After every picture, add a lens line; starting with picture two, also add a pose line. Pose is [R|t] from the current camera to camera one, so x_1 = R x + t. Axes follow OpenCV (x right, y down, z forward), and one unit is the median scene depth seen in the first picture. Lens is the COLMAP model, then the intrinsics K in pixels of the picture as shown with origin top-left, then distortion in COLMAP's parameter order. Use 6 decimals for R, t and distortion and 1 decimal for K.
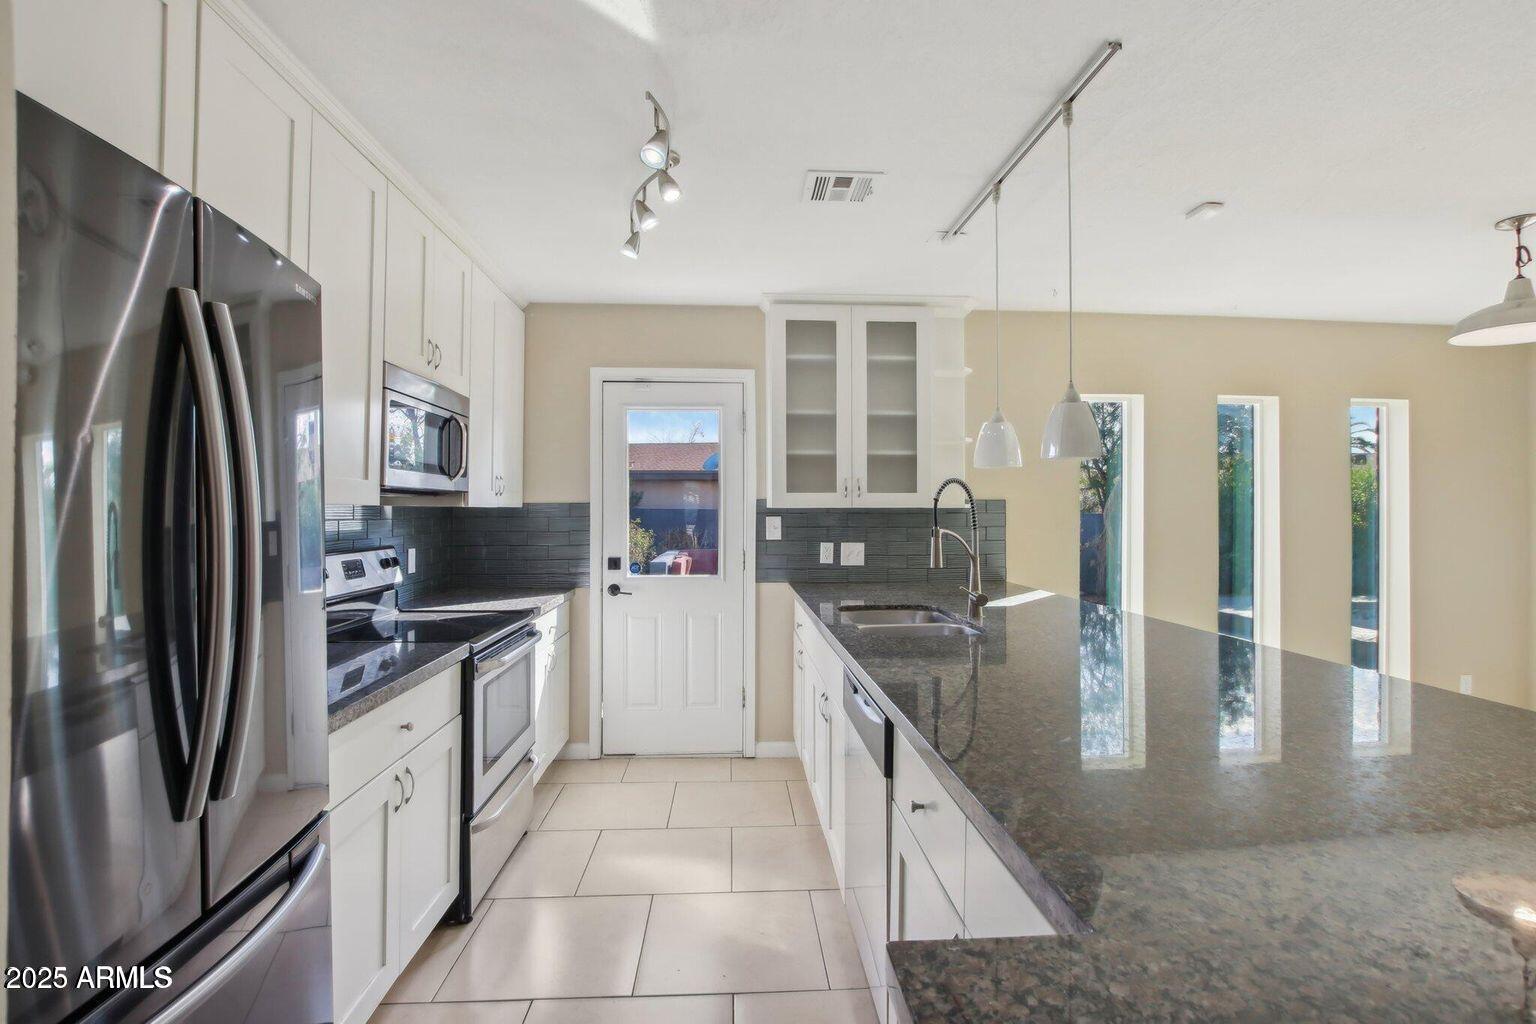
lens RADIAL K [[713.3, 0, 762.4], [0, 713.3, 505.2], [0, 0, 1]] dist [-0.036919, -0.000305]
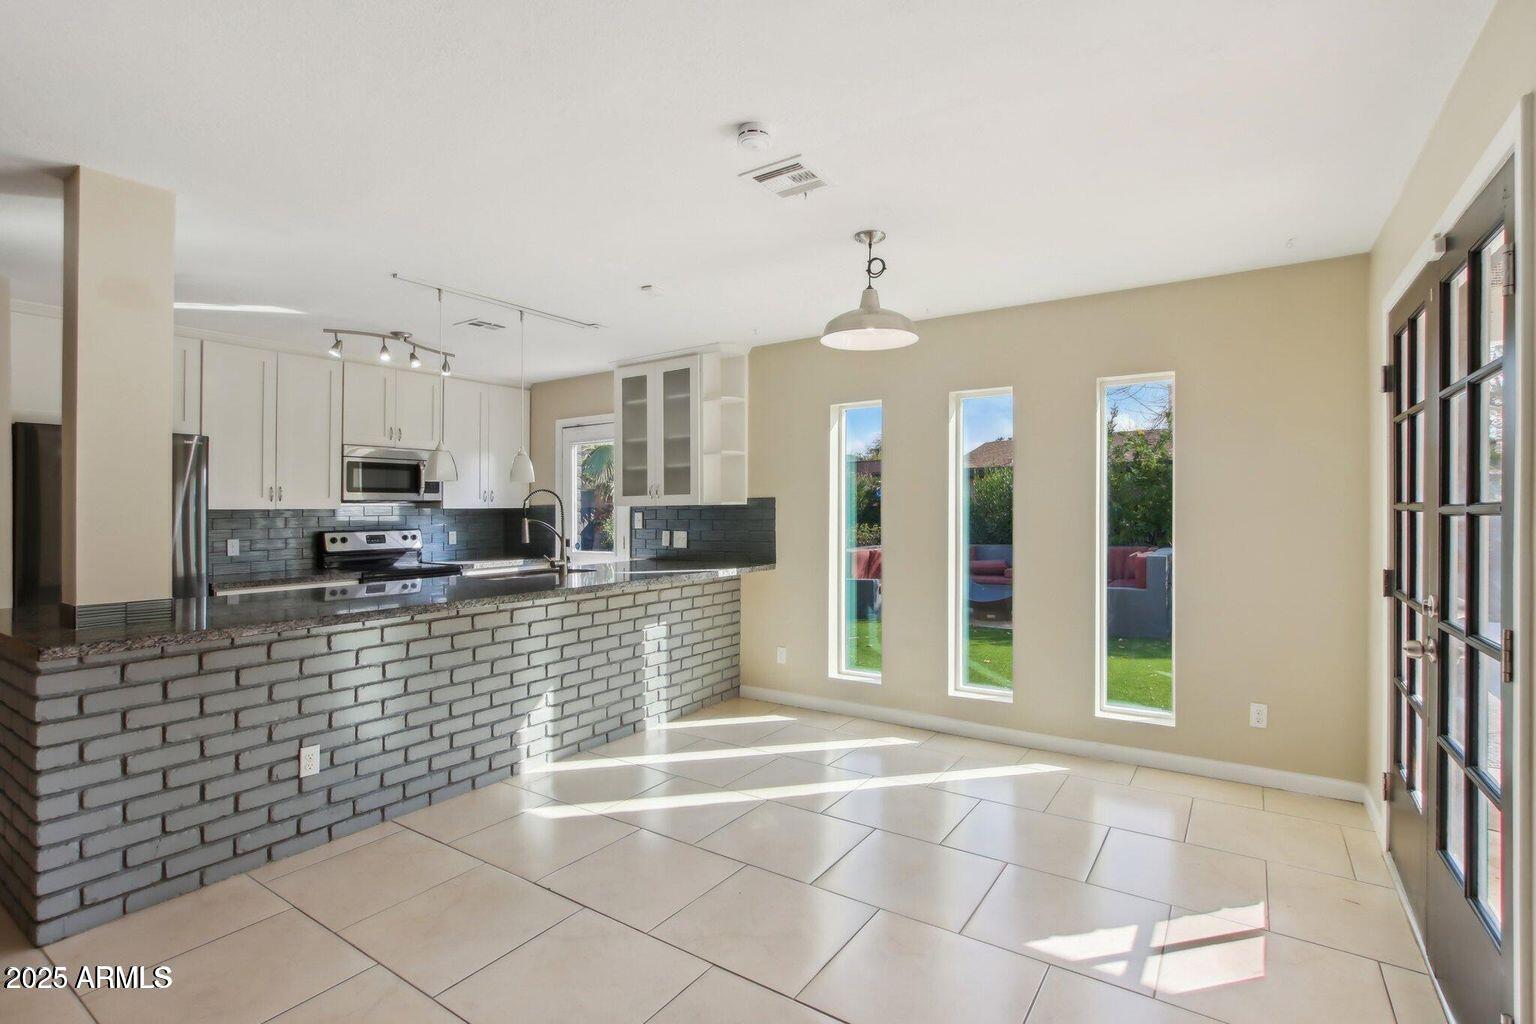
lens RADIAL K [[713.3, 0, 762.4], [0, 713.3, 505.2], [0, 0, 1]] dist [-0.036919, -0.000305]
pose [[0.799056, -0.010084, -0.601172, 1.137790], [0.016239, 0.999857, 0.004812, -0.001762], [0.601038, -0.013608, 0.799105, -0.002867]]
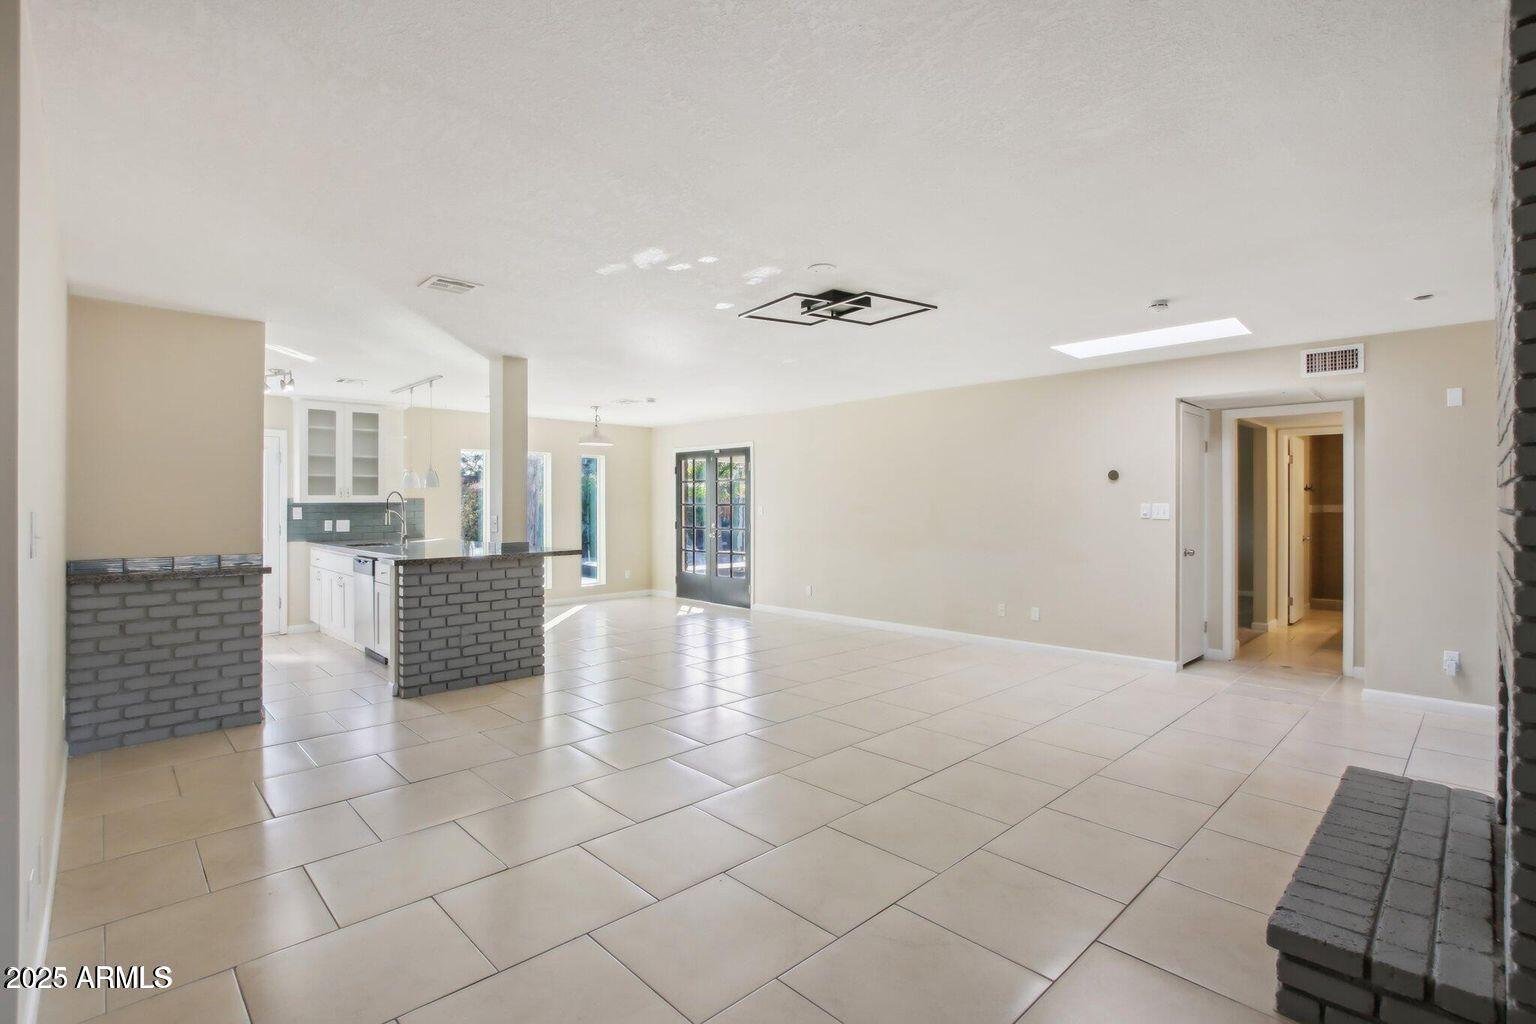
lens RADIAL K [[713.3, 0, 762.4], [0, 713.3, 505.2], [0, 0, 1]] dist [-0.036919, -0.000305]
pose [[0.751336, -0.004868, 0.659902, -0.303752], [-0.001580, 0.999957, 0.009176, -0.008949], [-0.659918, -0.007937, 0.751296, -1.302359]]
